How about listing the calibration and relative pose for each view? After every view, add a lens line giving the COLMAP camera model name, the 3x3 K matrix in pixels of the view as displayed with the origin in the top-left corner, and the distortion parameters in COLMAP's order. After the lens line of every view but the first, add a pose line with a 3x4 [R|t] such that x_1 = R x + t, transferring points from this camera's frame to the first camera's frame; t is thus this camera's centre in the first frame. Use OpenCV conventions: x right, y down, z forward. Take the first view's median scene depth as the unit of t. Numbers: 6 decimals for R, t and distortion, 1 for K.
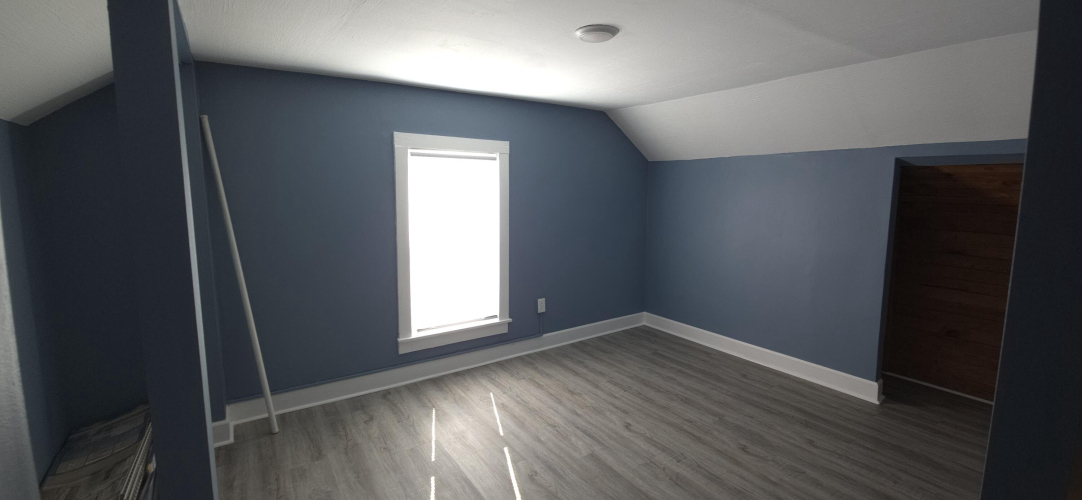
lens RADIAL K [[445.6, 0, 544.8], [0, 445.6, 245.6], [0, 0, 1]] dist [0.001189, -0.000112]
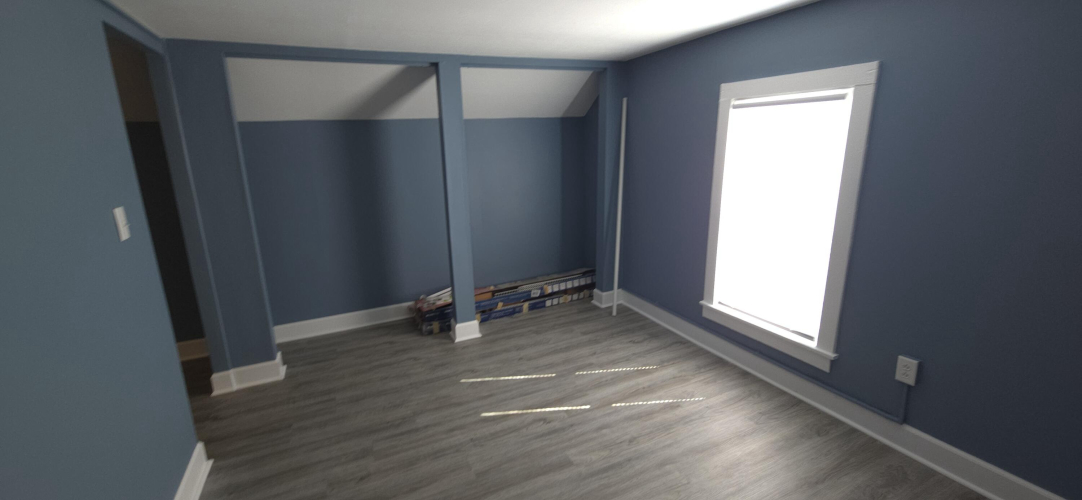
lens RADIAL K [[445.6, 0, 544.9], [0, 445.6, 249.8], [0, 0, 1]] dist [0.001189, -0.000112]
pose [[-0.156851, 0.236195, -0.958963, 0.662297], [-0.098573, 0.962389, 0.253161, -0.118361], [0.982691, 0.134236, -0.127670, 0.778011]]
